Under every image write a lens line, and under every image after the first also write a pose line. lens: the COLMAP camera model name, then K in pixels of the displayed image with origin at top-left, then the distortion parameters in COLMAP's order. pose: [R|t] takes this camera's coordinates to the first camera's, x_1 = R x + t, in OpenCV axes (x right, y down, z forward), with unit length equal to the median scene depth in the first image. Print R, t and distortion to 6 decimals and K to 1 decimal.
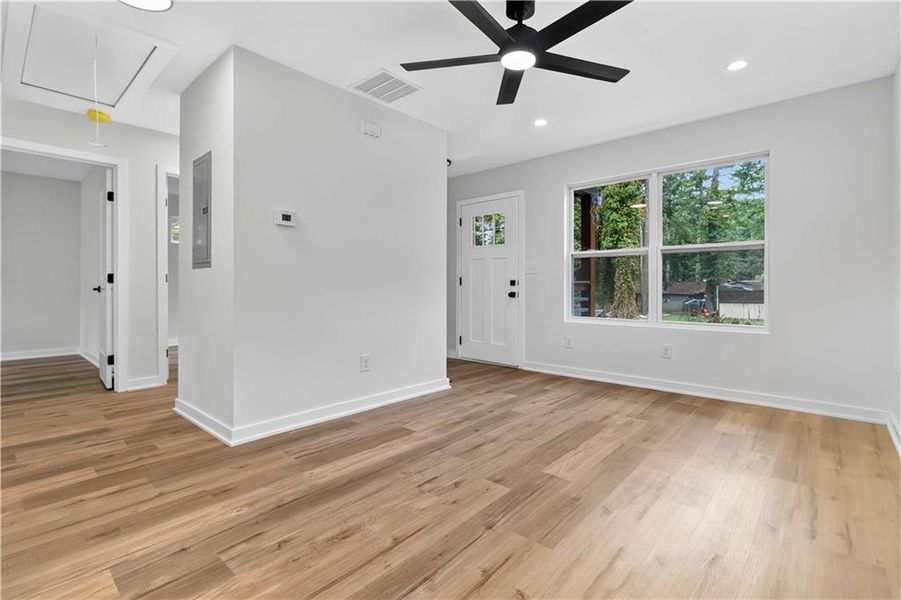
lens RADIAL K [[424.9, 0, 457.0], [0, 424.9, 284.8], [0, 0, 1]] dist [0.001734, 0.001405]
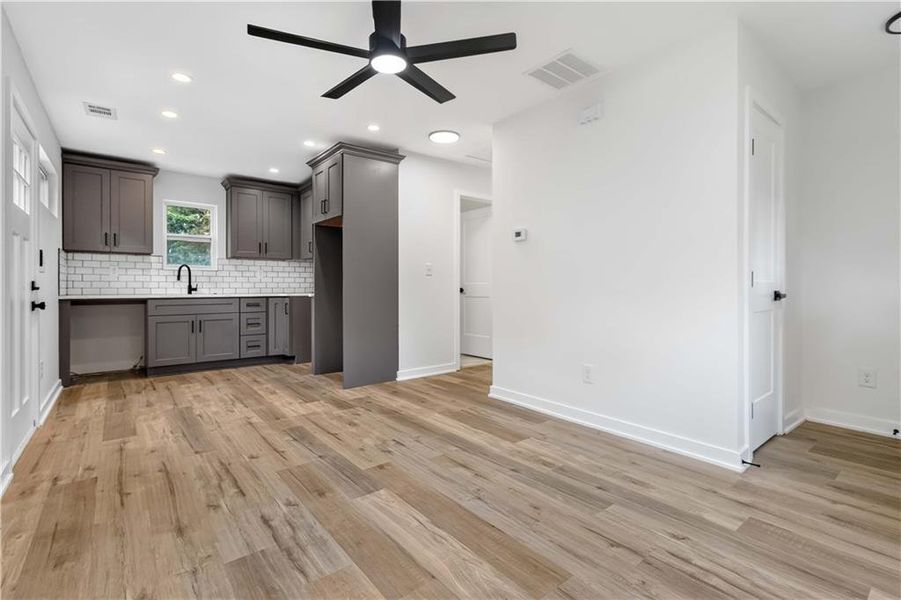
lens RADIAL K [[424.9, 0, 457.0], [0, 424.9, 284.8], [0, 0, 1]] dist [0.001734, 0.001405]
pose [[-0.178548, -0.006077, -0.983912, 0.946350], [-0.000373, 0.999981, -0.006108, -0.001018], [0.983931, -0.000723, -0.178547, 1.148320]]
